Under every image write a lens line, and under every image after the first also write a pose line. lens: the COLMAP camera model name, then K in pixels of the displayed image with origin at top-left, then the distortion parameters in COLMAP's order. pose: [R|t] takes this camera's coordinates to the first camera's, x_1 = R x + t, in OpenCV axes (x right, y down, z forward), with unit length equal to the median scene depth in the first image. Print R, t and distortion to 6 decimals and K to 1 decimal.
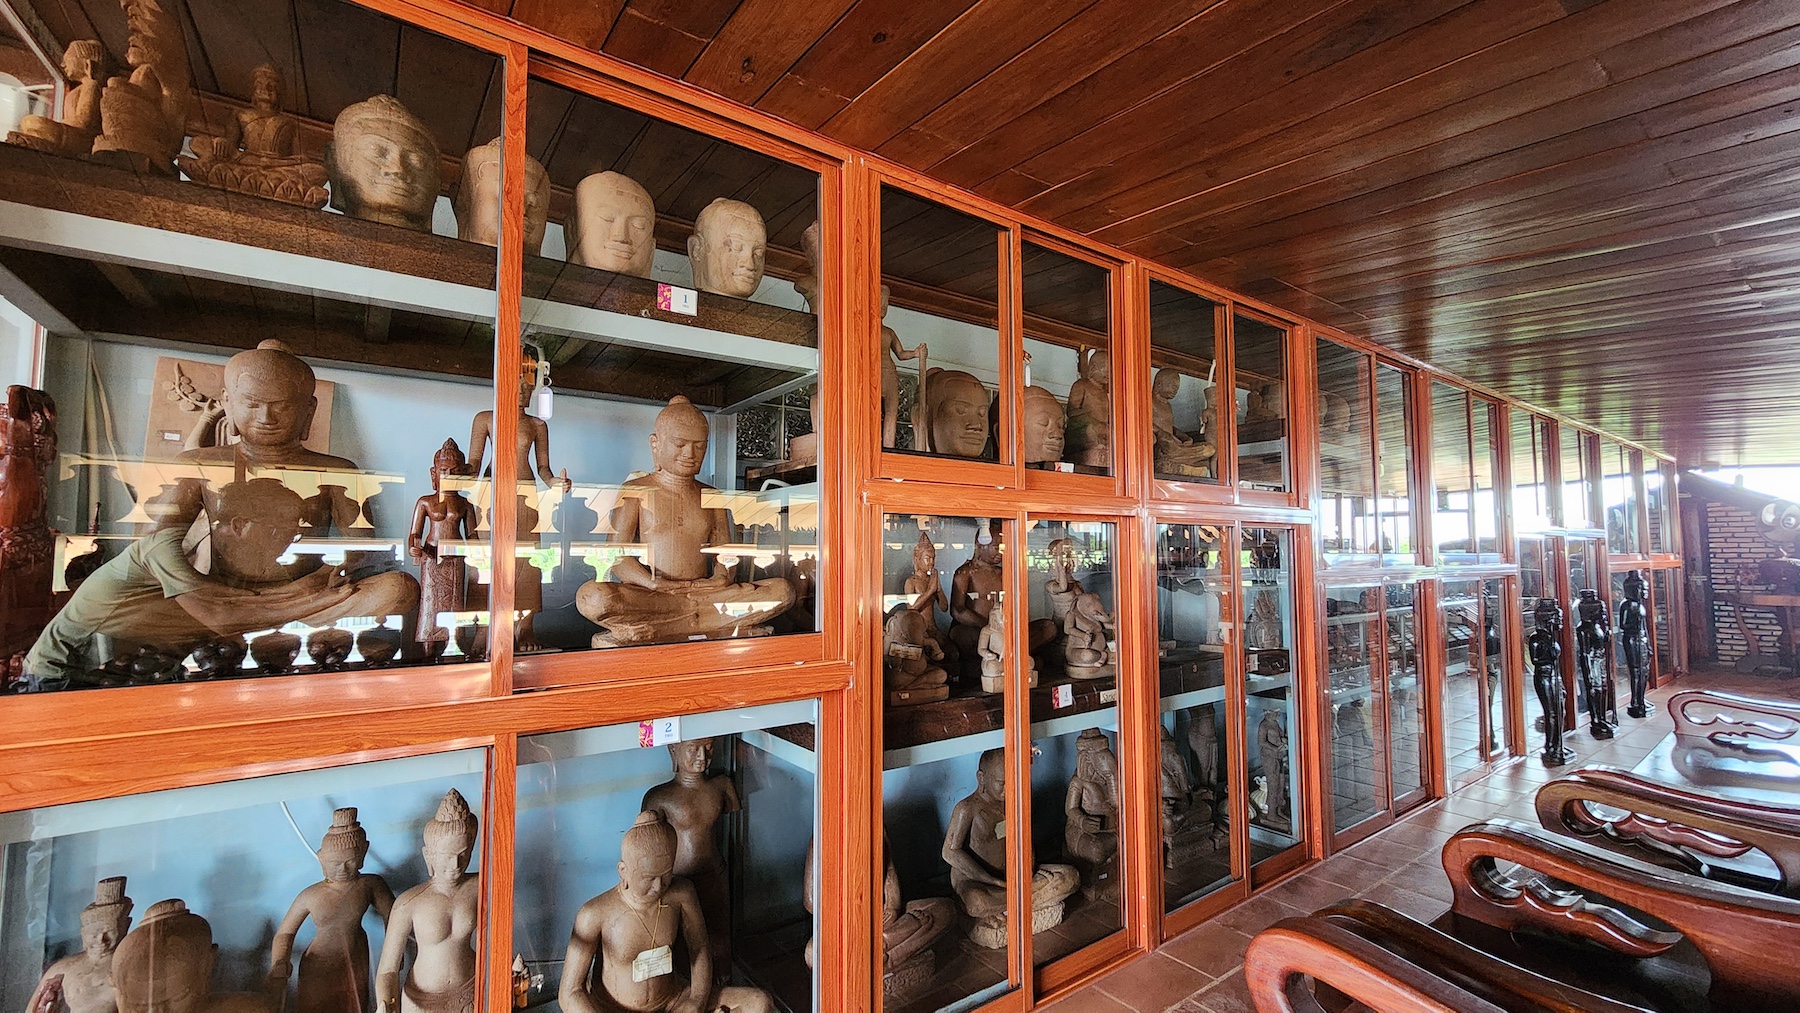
lens RADIAL K [[736.7, 0, 902.4], [0, 736.7, 509.0], [0, 0, 1]] dist [0.001896, 0.000016]
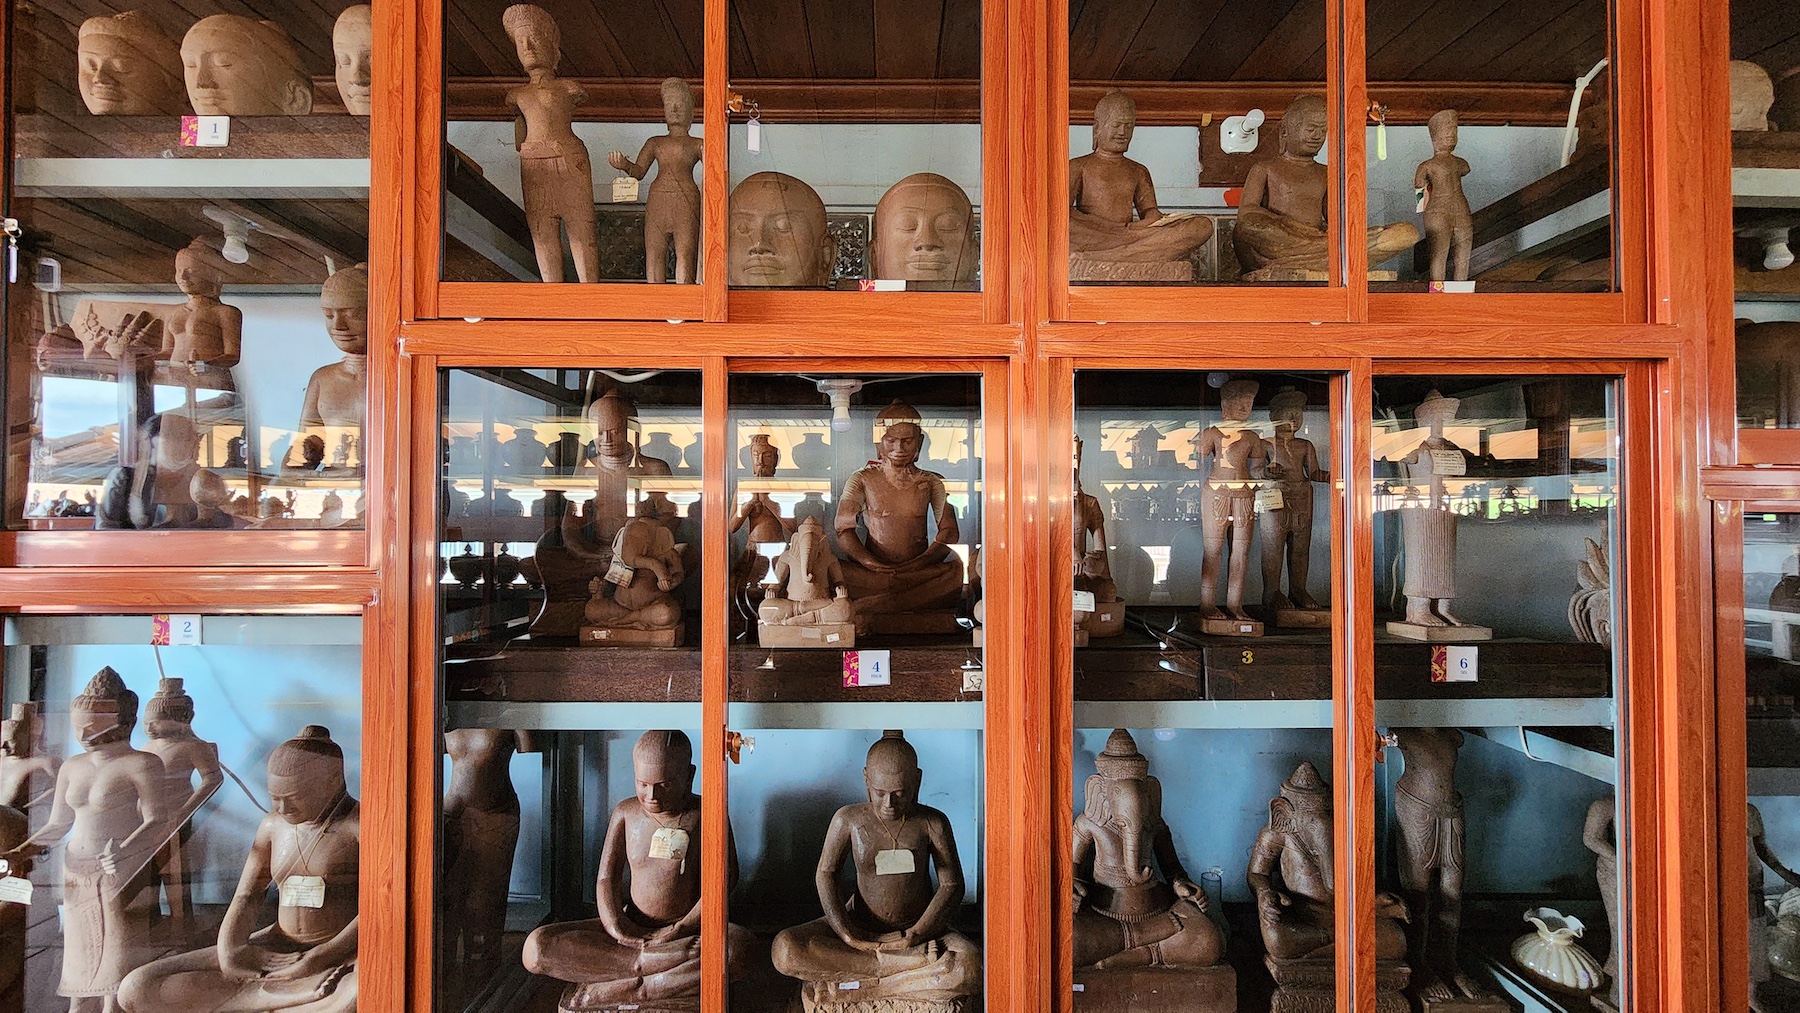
lens RADIAL K [[736.7, 0, 895.4], [0, 736.7, 503.2], [0, 0, 1]] dist [0.001896, 0.000016]
pose [[0.810565, -0.008994, -0.585580, 0.474385], [0.033490, 0.998958, 0.031014, 0.082223], [0.584690, -0.044749, 0.810021, 0.428269]]
